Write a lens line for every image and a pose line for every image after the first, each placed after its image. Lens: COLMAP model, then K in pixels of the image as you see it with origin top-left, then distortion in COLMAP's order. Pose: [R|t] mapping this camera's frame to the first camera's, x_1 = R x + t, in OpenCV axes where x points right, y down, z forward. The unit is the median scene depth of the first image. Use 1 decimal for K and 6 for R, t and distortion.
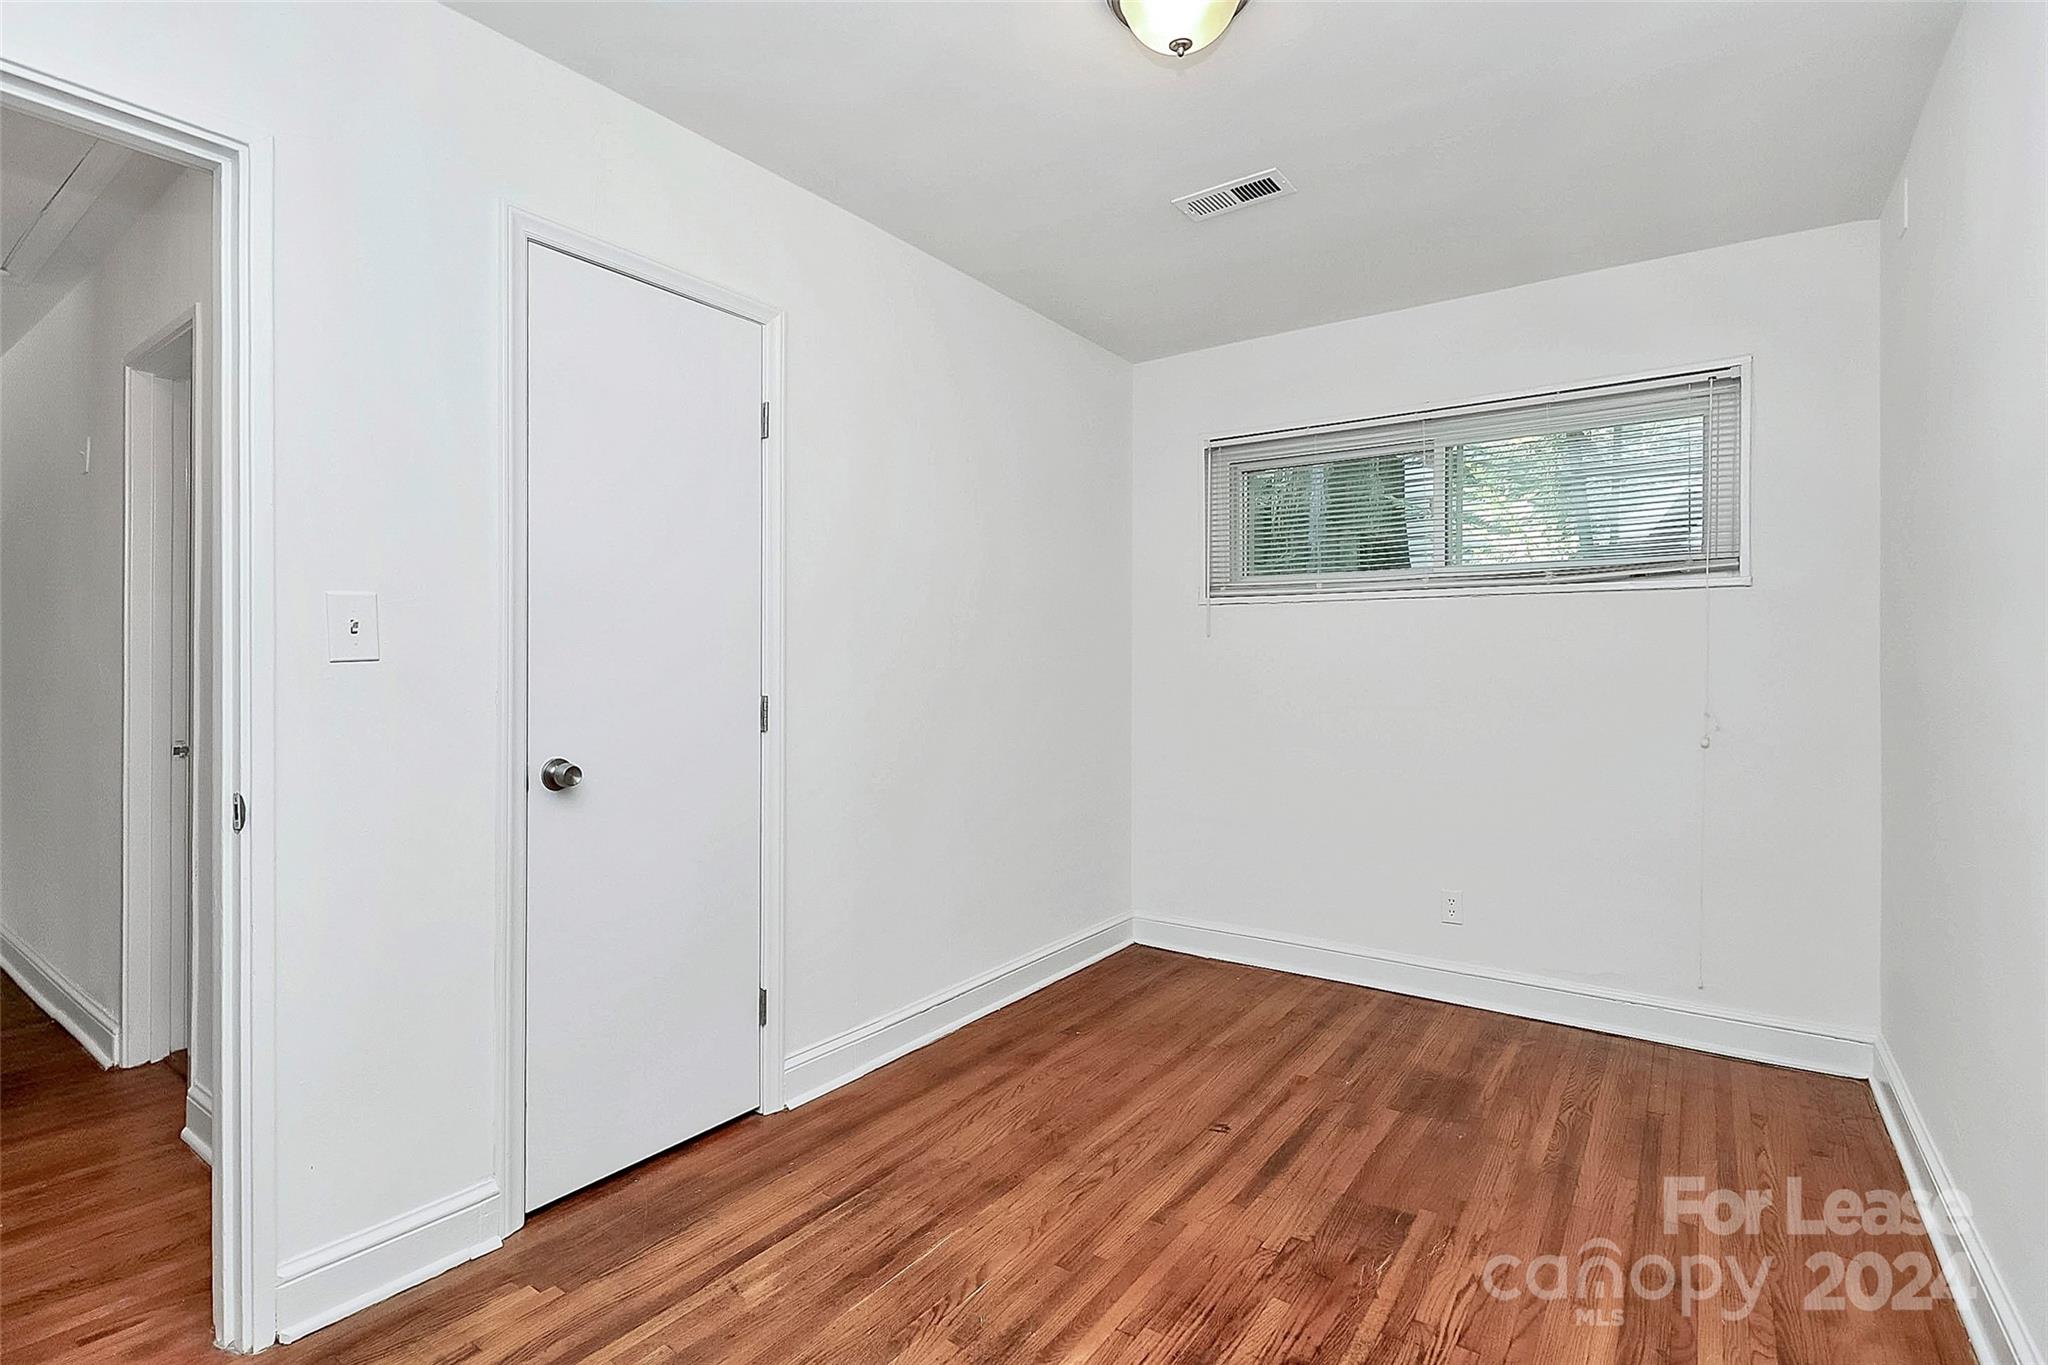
lens RADIAL K [[975.8, 0, 1026.1], [0, 975.8, 670.9], [0, 0, 1]] dist [0.002515, -0.012981]
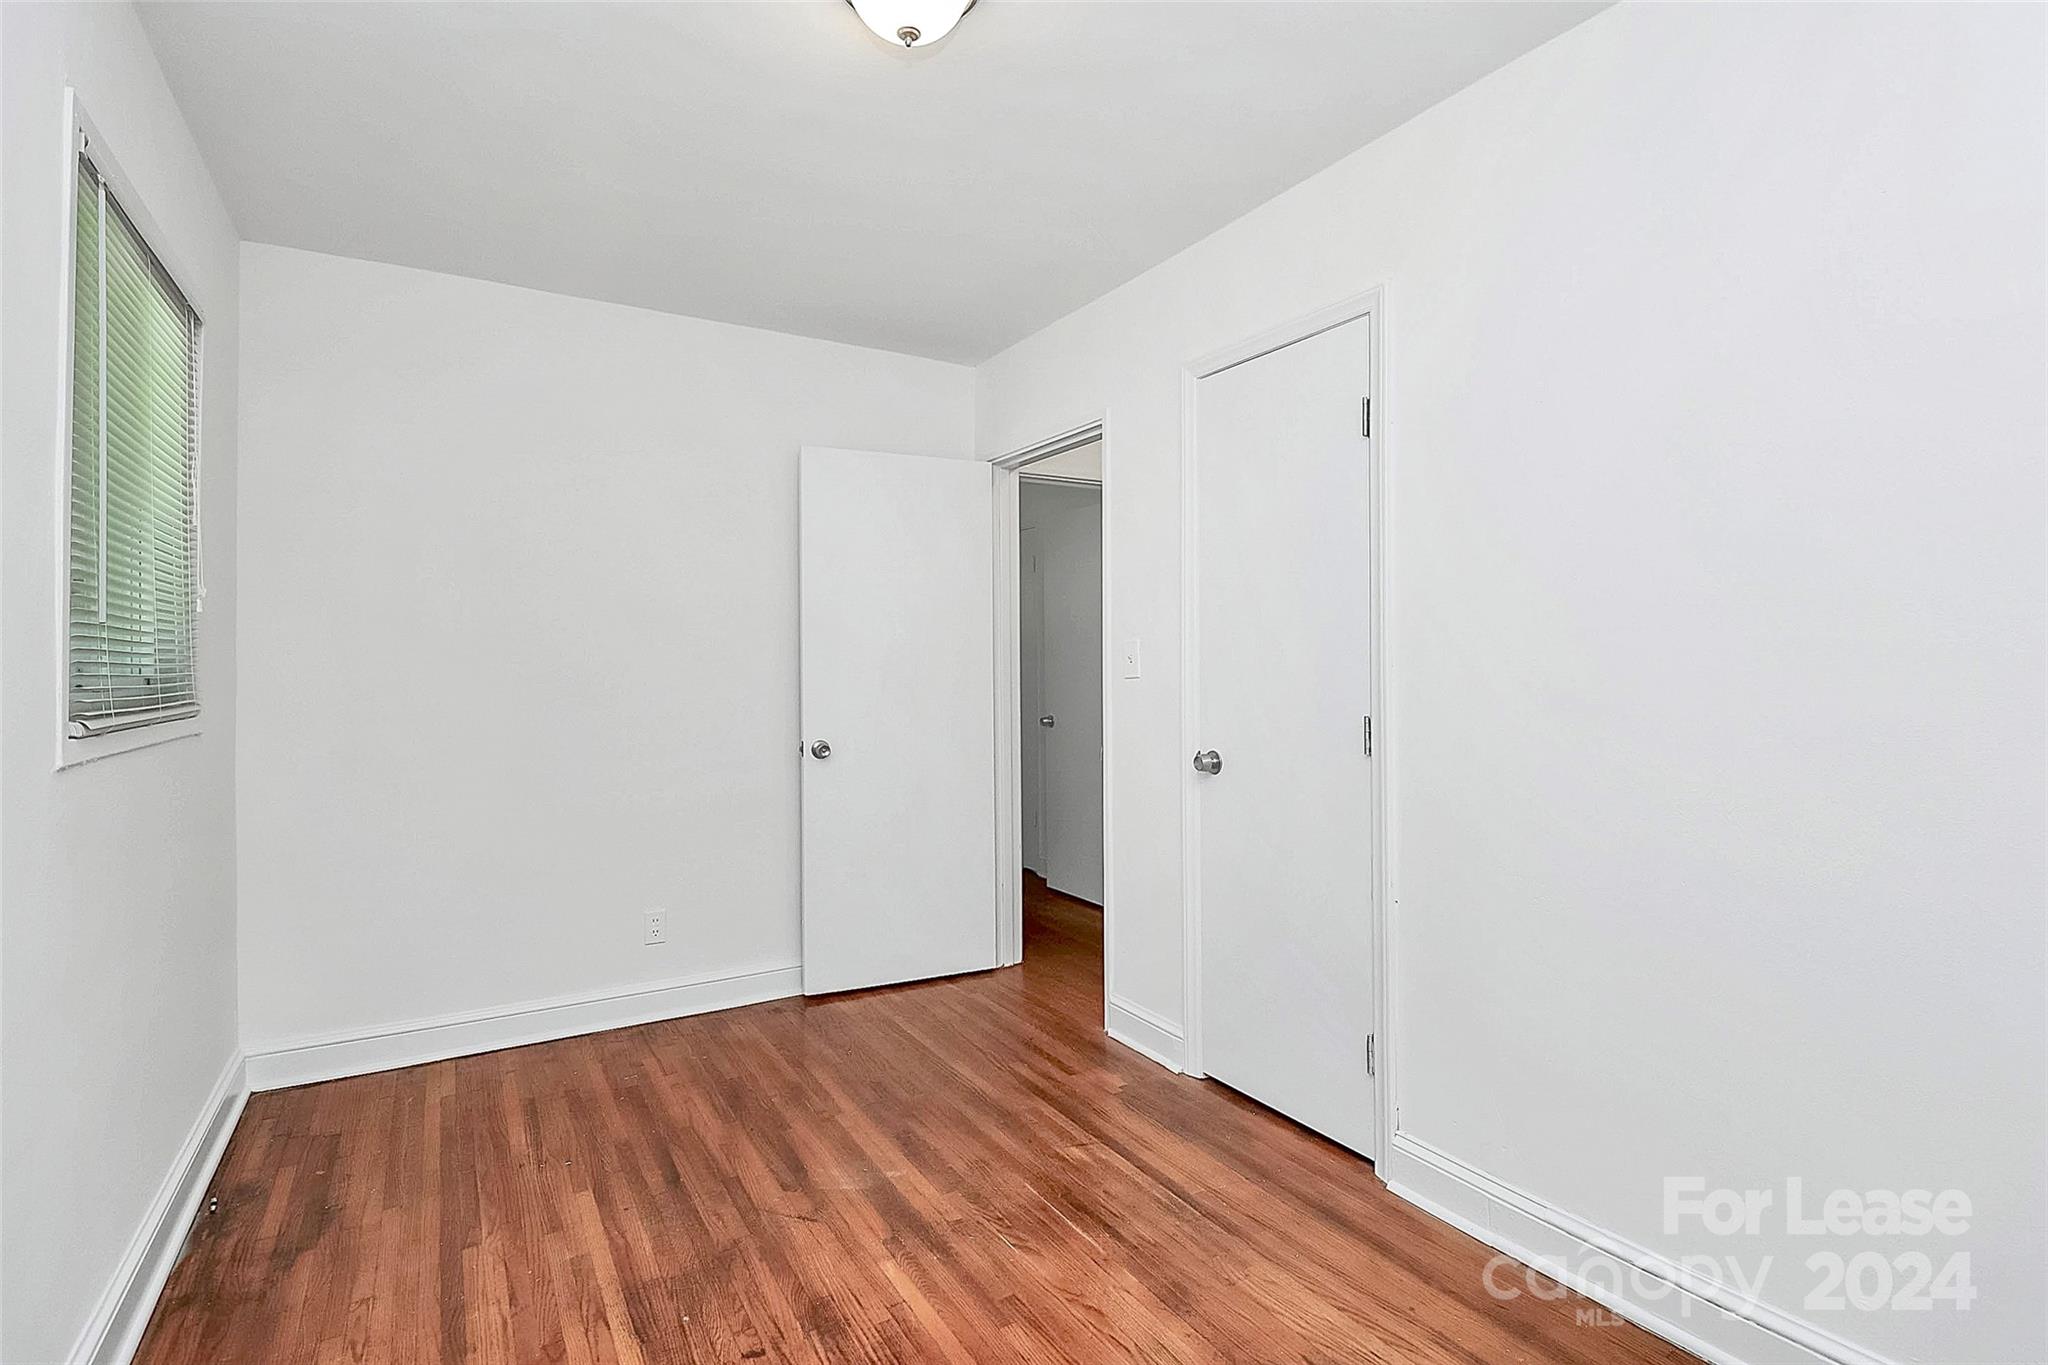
lens RADIAL K [[972.1, 0, 1022.9], [0, 972.1, 665.7], [0, 0, 1]] dist [0.001629, -0.012085]
pose [[-0.405000, -0.001926, -0.914315, 0.743644], [-0.000516, 0.999998, -0.001878, -0.024618], [0.914317, -0.000289, -0.405000, 1.122807]]
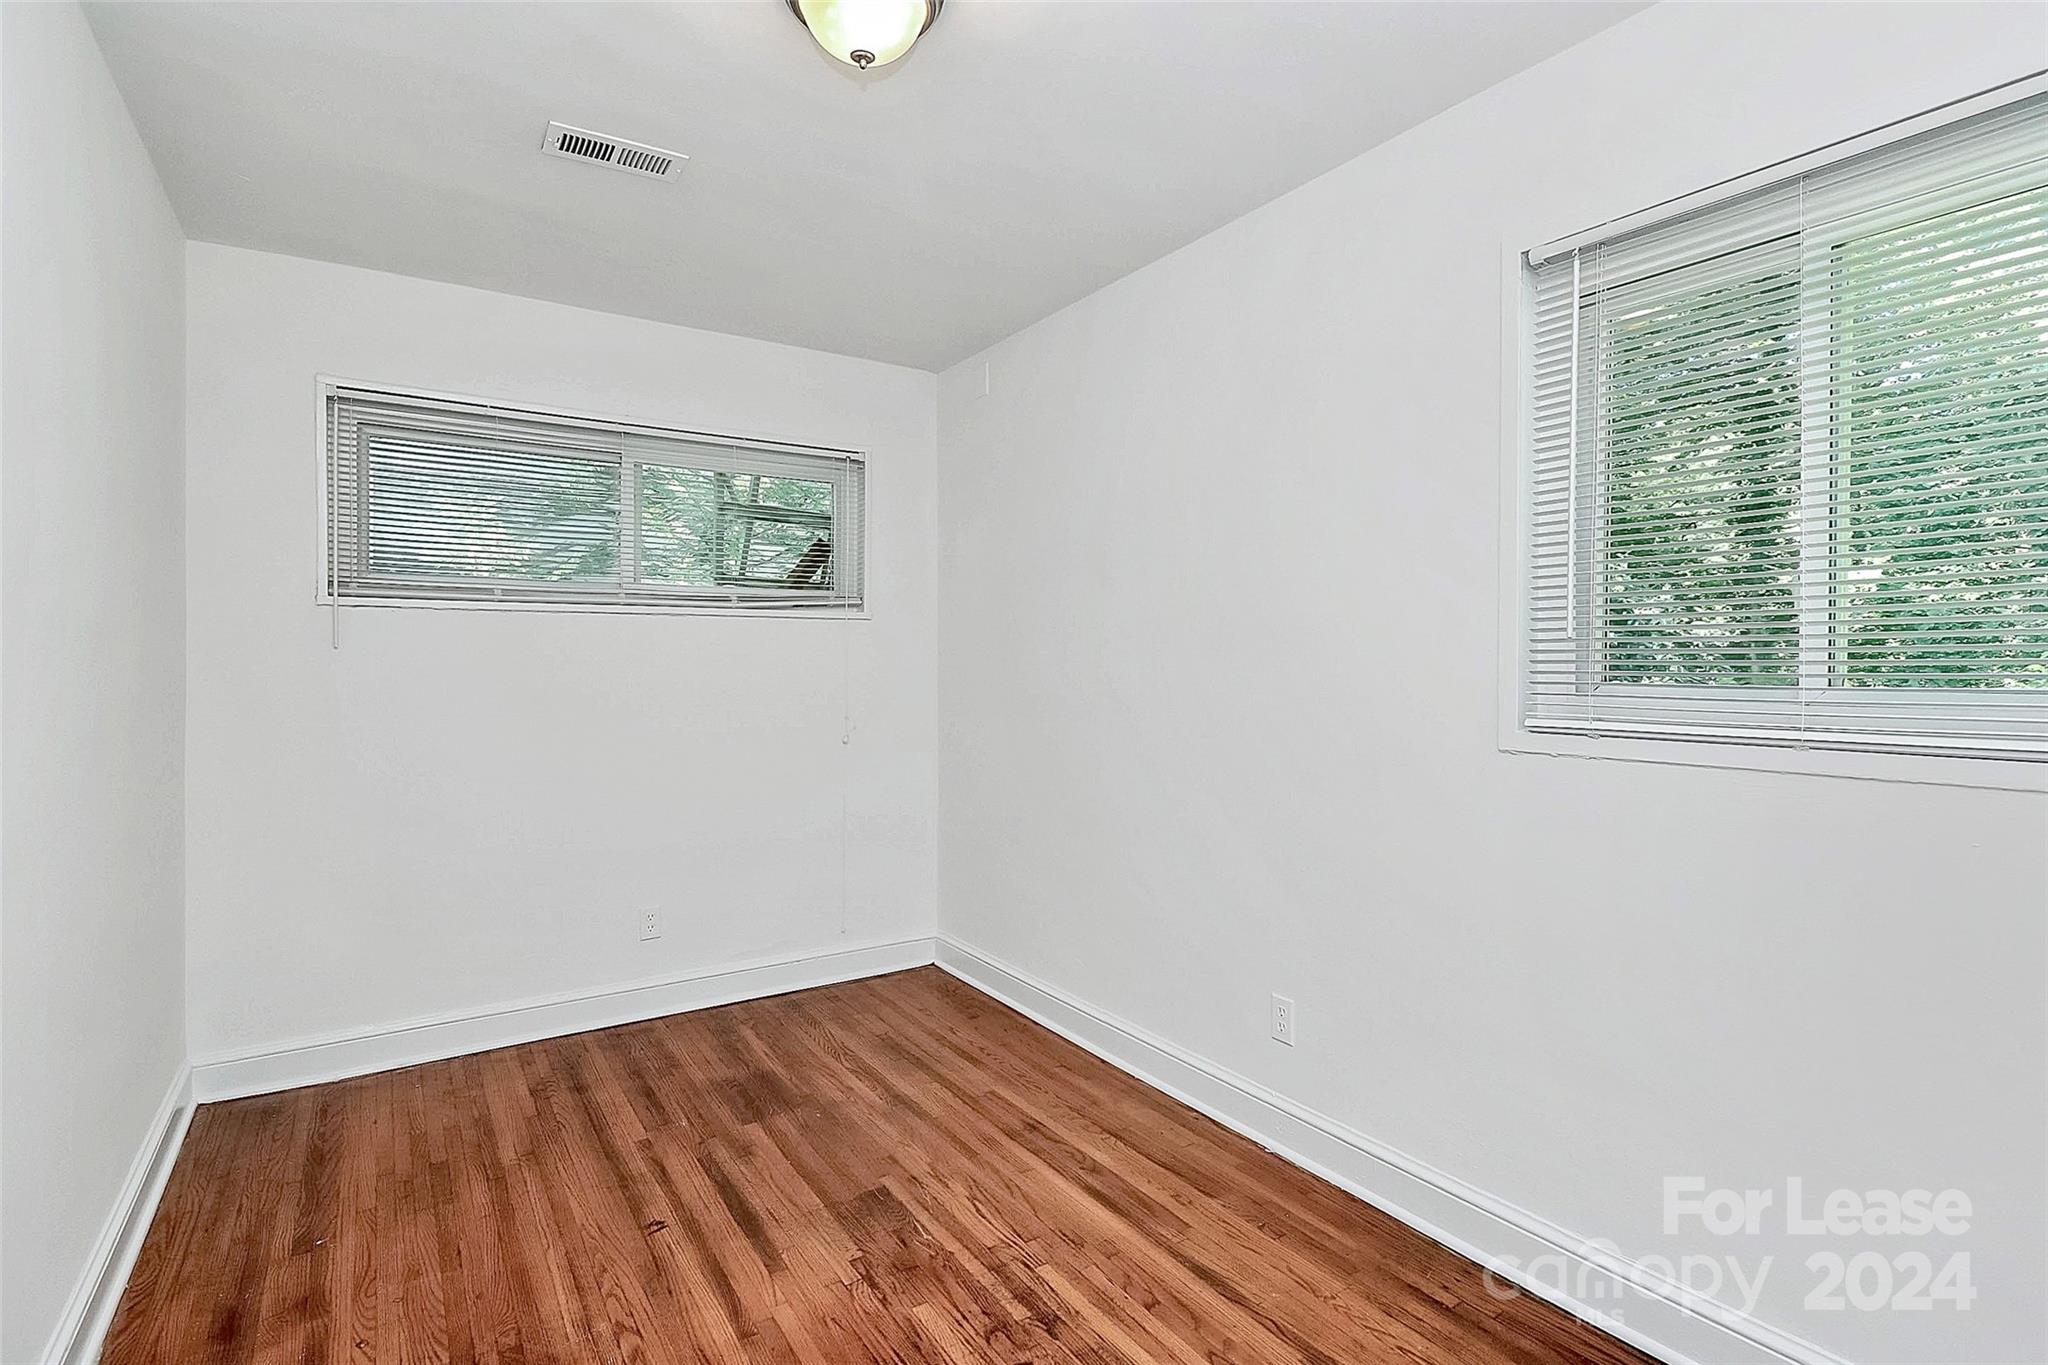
lens RADIAL K [[980.8, 0, 1025.0], [0, 980.8, 655.0], [0, 0, 1]] dist [0.011952, -0.016491]
pose [[0.358665, 0.002068, 0.933464, -0.515993], [0.006089, 0.999971, -0.004555, -0.037440], [-0.933446, 0.007318, 0.358642, 0.381363]]
